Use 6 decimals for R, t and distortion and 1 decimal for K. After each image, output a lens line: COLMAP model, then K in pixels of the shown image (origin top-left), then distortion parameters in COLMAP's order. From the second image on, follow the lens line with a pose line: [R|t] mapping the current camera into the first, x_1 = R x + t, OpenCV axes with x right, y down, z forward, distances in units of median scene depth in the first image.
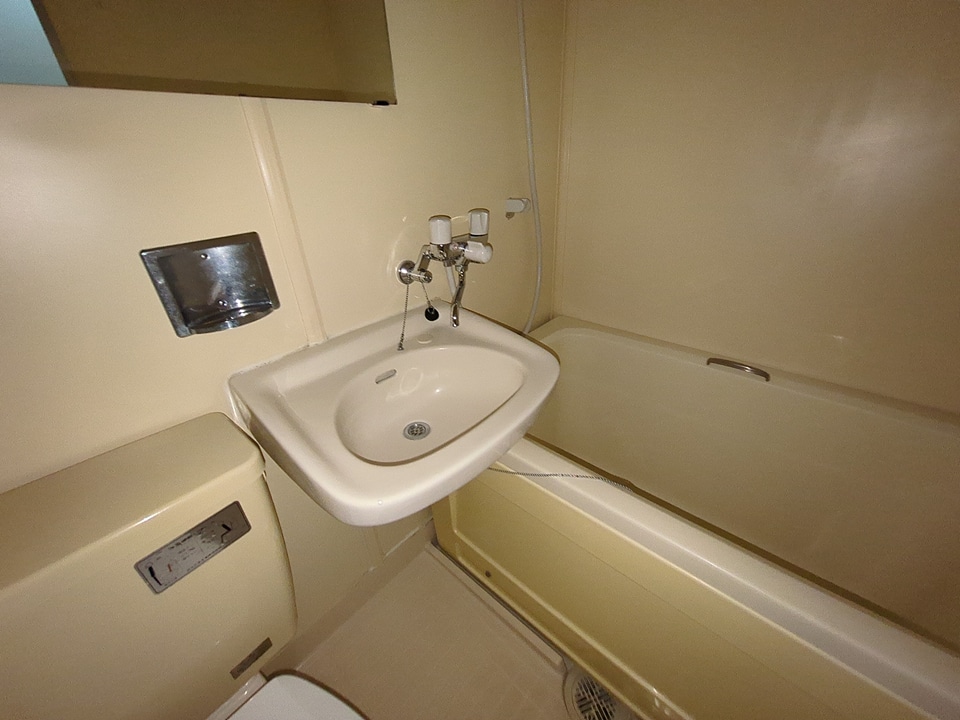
lens RADIAL K [[379.4, 0, 479.6], [0, 379.4, 357.1], [0, 0, 1]] dist [0.000784, 0.000740]
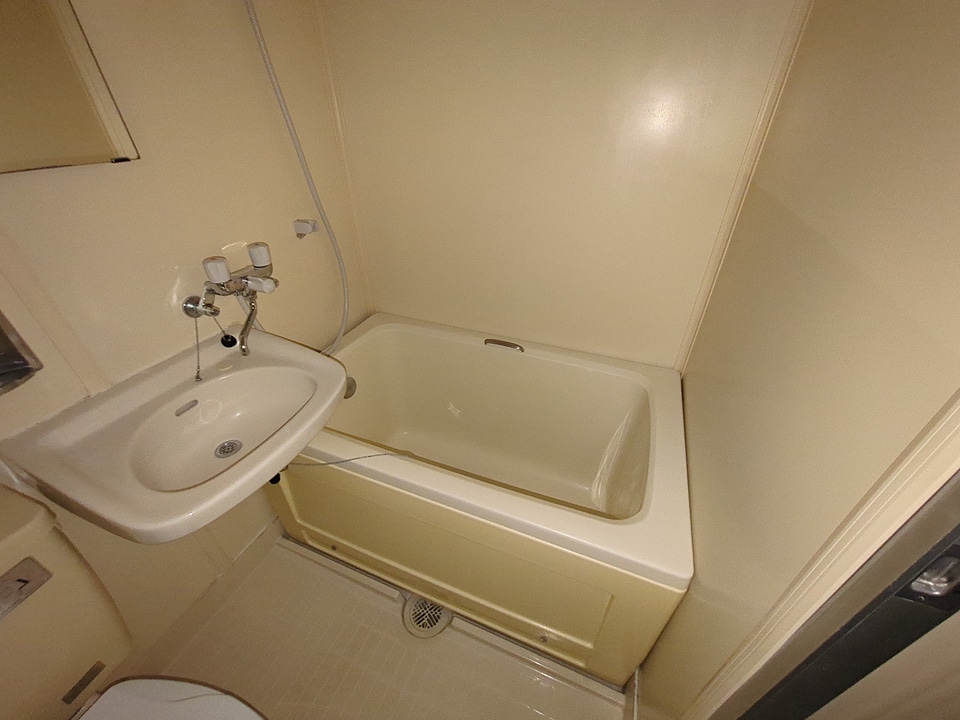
lens RADIAL K [[379.4, 0, 476.1], [0, 379.4, 356.9], [0, 0, 1]] dist [0.000784, 0.000740]
pose [[0.941601, -0.153592, 0.299662, 0.220871], [0.129361, 0.986621, 0.099217, -0.089003], [-0.310892, -0.054658, 0.948872, -0.276563]]
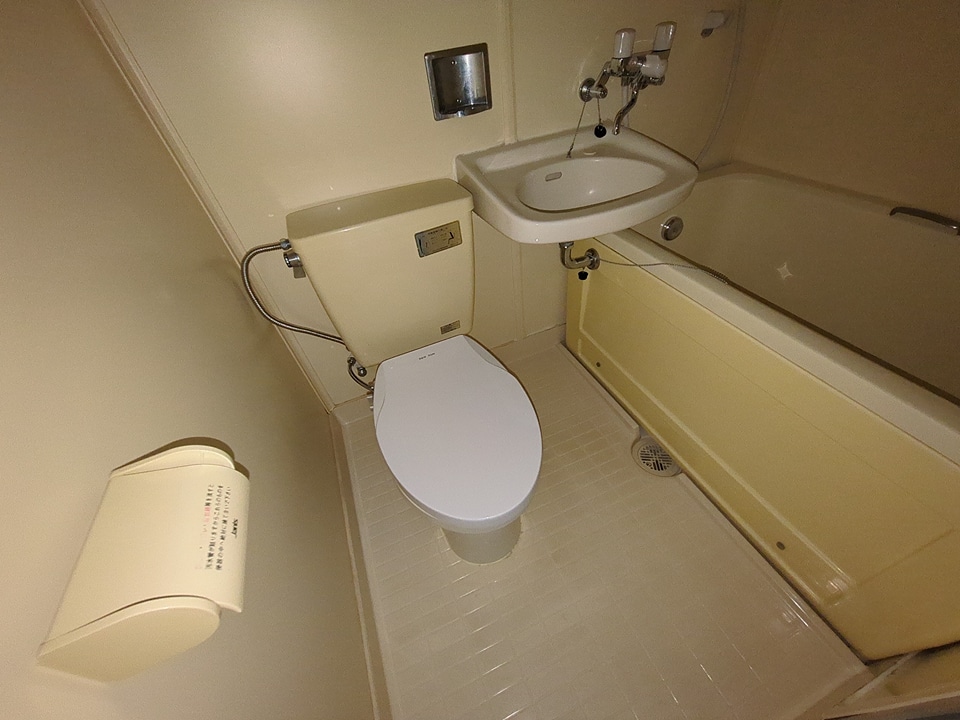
lens RADIAL K [[379.4, 0, 479.4], [0, 379.4, 354.8], [0, 0, 1]] dist [0.000784, 0.000740]
pose [[0.902599, 0.248103, -0.351796, 0.132318], [-0.138333, 0.941033, 0.308740, 0.244422], [0.407651, -0.230003, 0.883696, -0.393947]]
